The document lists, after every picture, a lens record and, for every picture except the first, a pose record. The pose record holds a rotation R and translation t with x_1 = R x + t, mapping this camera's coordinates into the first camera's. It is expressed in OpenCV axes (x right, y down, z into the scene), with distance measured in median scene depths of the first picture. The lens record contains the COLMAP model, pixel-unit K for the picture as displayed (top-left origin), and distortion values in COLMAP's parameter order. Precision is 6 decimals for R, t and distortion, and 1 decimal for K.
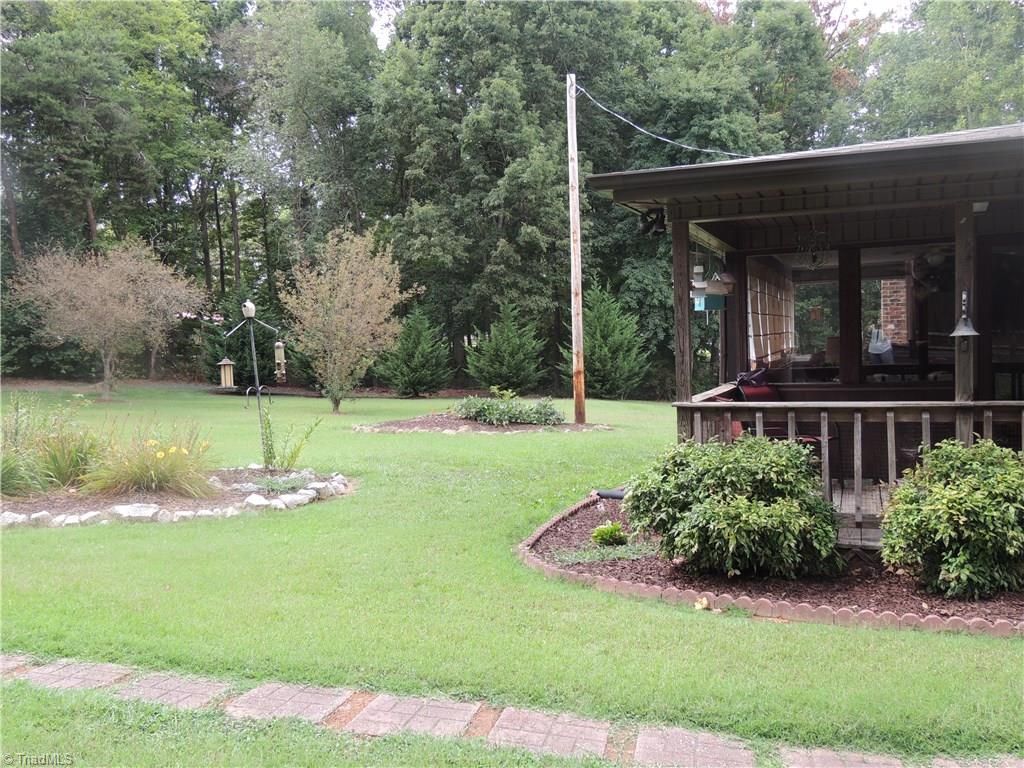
lens RADIAL K [[903.3, 0, 512.0], [0, 903.3, 384.0], [0, 0, 1]] dist [-0.005275, -0.016194]
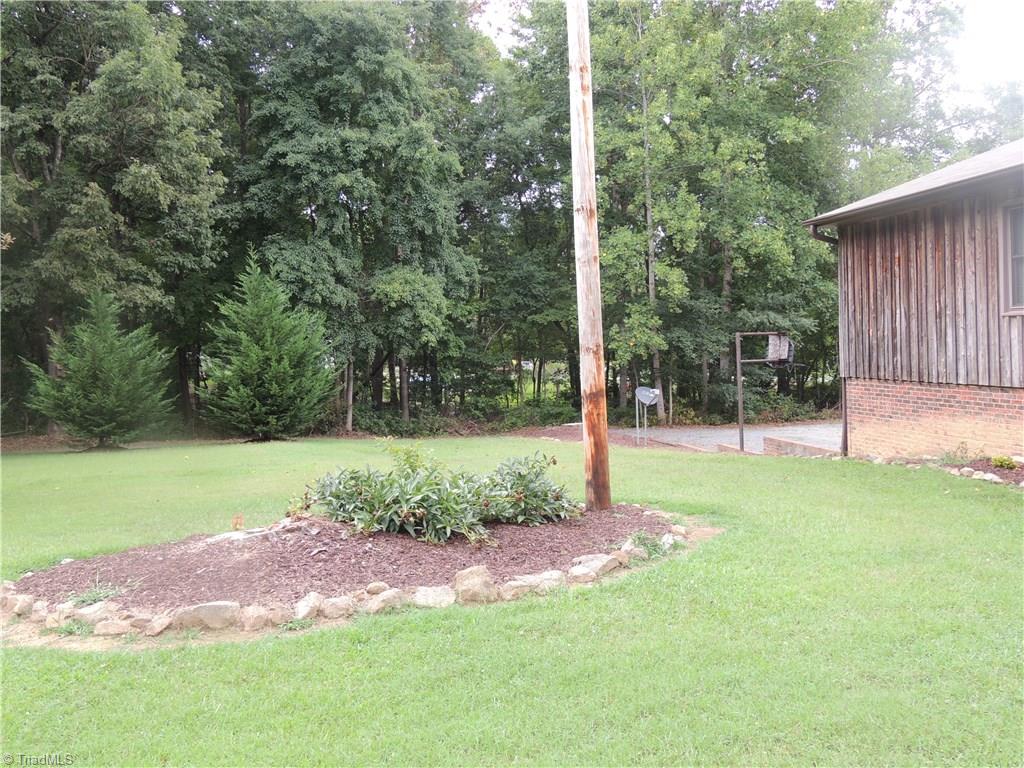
lens RADIAL K [[903.3, 0, 512.0], [0, 903.3, 384.0], [0, 0, 1]] dist [-0.005275, -0.016194]
pose [[0.851146, -0.031362, 0.523992, -0.084554], [0.048035, 0.998679, -0.018253, -0.003351], [-0.522727, 0.040706, 0.851528, 0.323852]]
